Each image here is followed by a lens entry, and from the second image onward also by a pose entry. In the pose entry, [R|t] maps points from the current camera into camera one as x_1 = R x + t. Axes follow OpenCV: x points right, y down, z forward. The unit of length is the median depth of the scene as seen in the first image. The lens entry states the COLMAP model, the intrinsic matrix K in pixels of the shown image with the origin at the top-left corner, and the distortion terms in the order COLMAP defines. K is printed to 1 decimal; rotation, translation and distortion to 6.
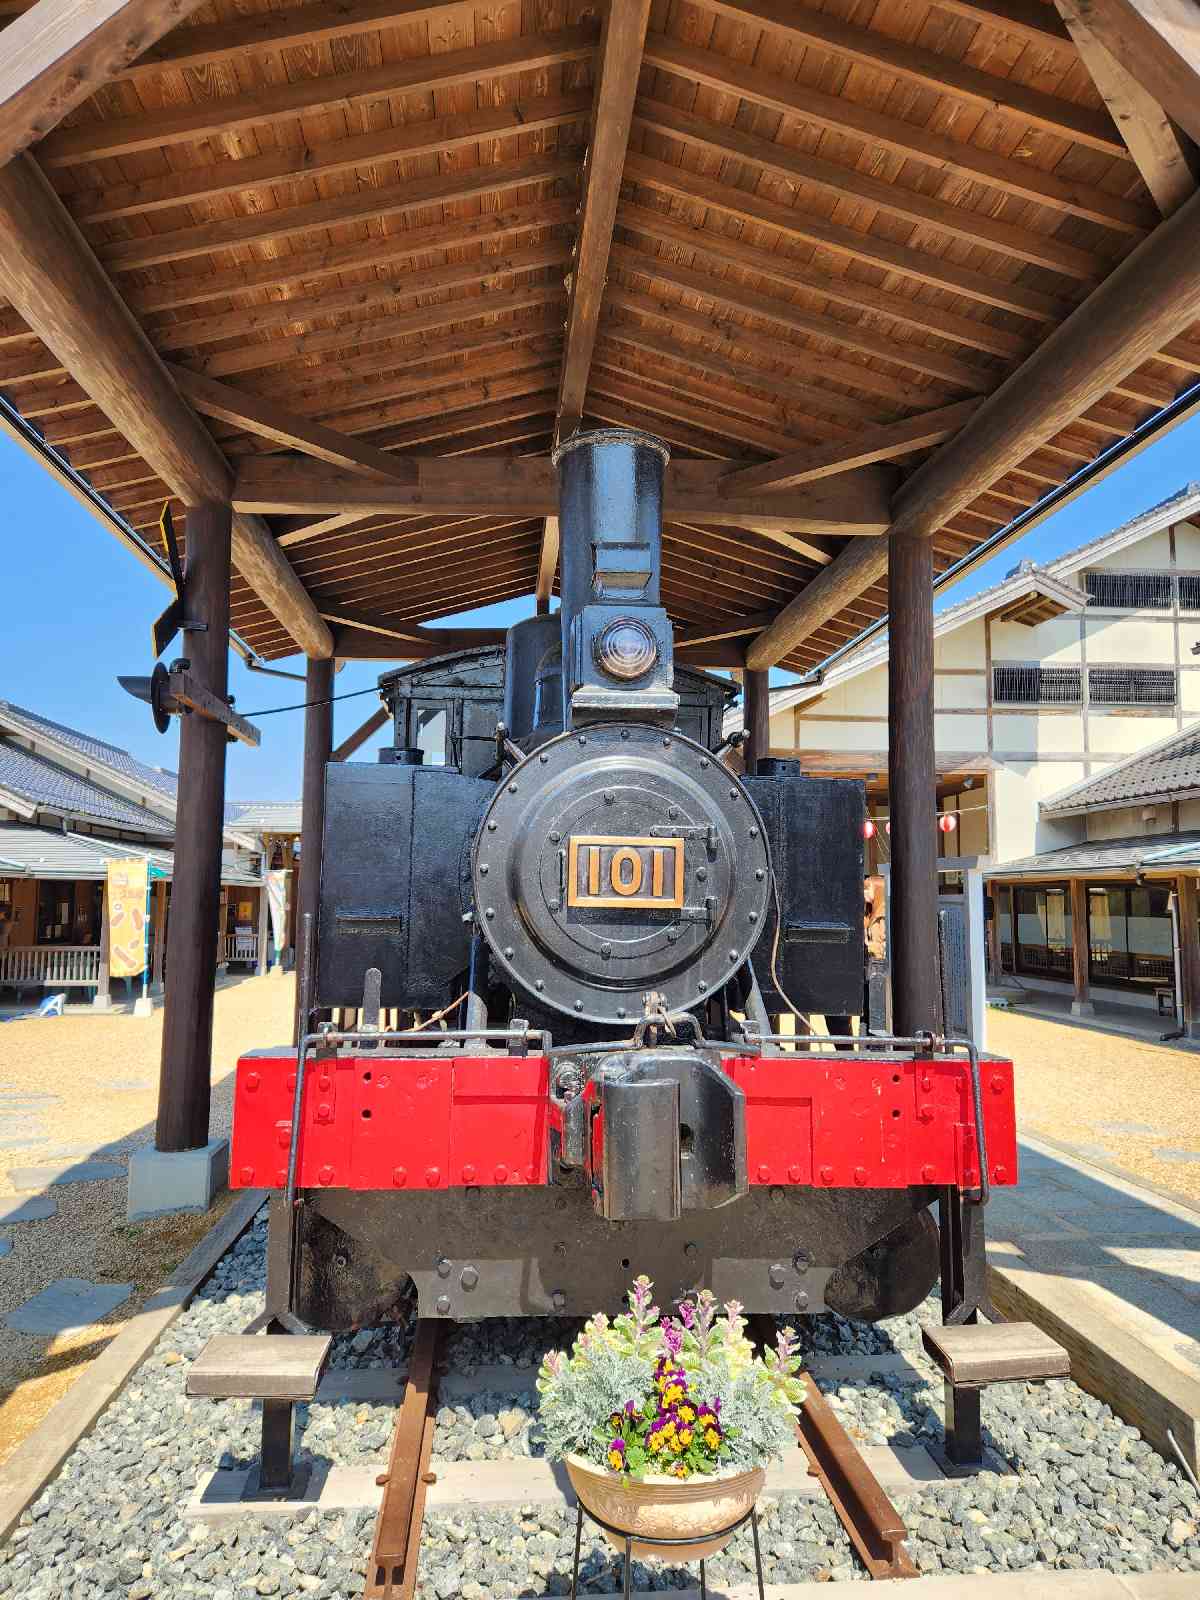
lens RADIAL K [[1212.2, 0, 600.0], [0, 1212.2, 800.0], [0, 0, 1]] dist [0.079214, -0.093397]
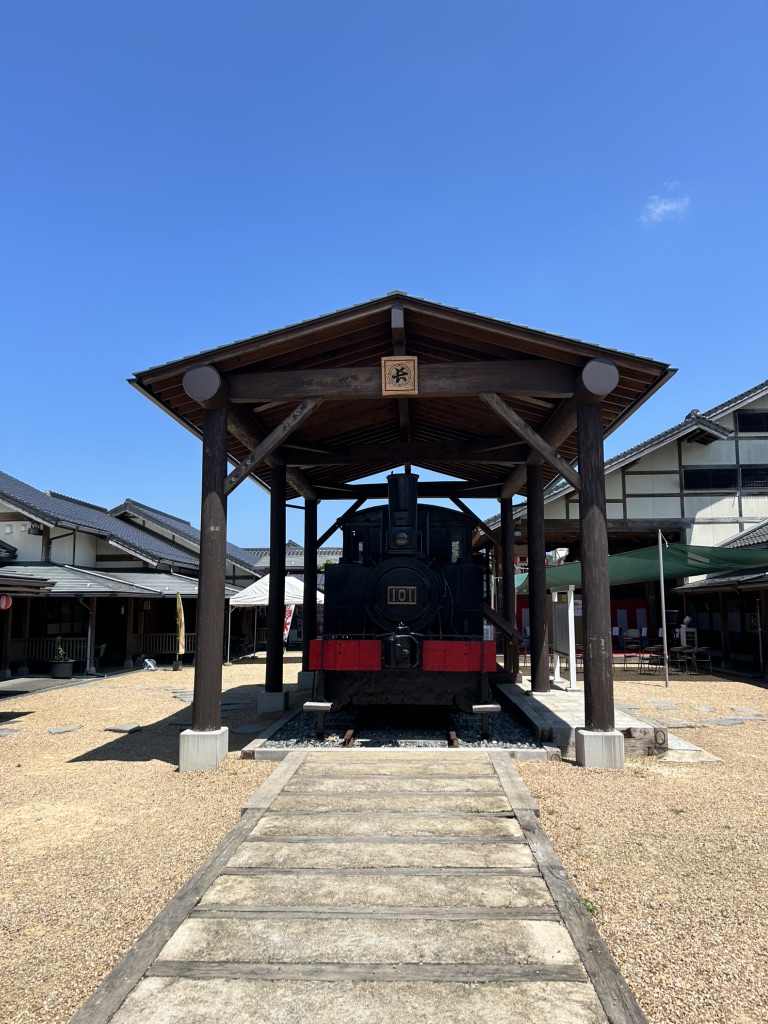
lens RADIAL K [[899.7, 0, 384.0], [0, 899.7, 512.0], [0, 0, 1]] dist [0.097078, -0.000720]
pose [[0.992404, -0.023984, -0.120657, 0.055941], [0.021026, 0.999448, -0.025731, -0.024128], [0.121208, 0.022998, 0.992361, -0.332537]]
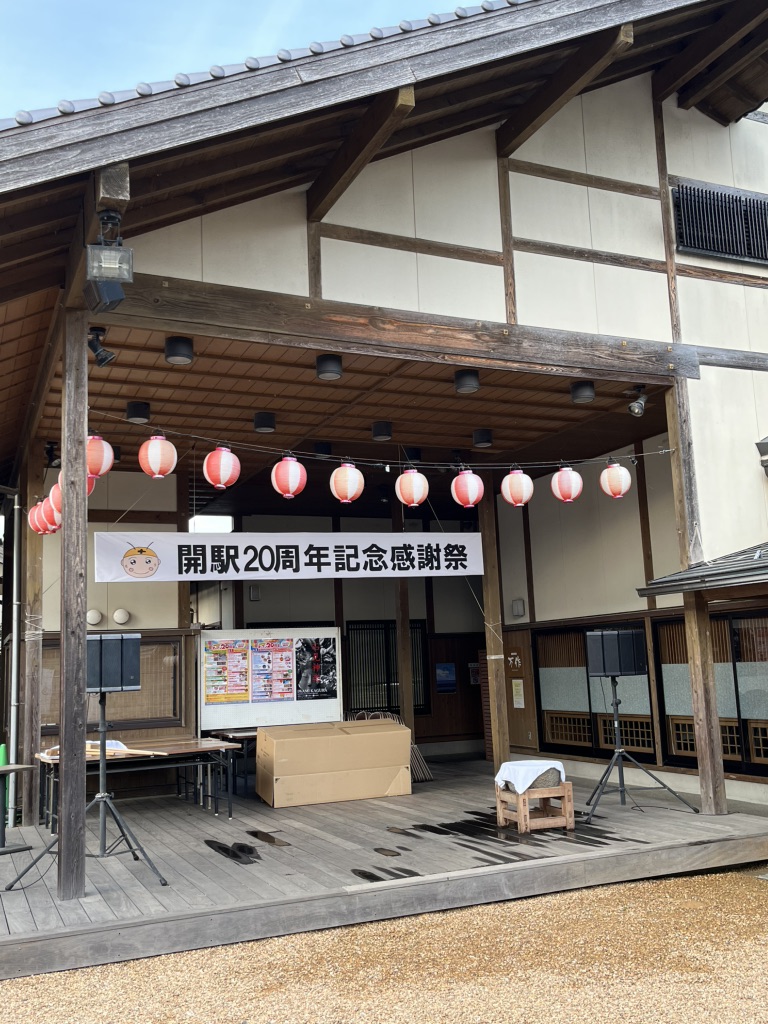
lens RADIAL K [[899.7, 0, 384.0], [0, 899.7, 512.0], [0, 0, 1]] dist [0.097078, -0.000720]
pose [[0.936949, 0.013442, 0.349208, 0.073894], [0.018887, 0.995852, -0.089008, 0.062481], [-0.348956, 0.089991, 0.932808, 0.700920]]
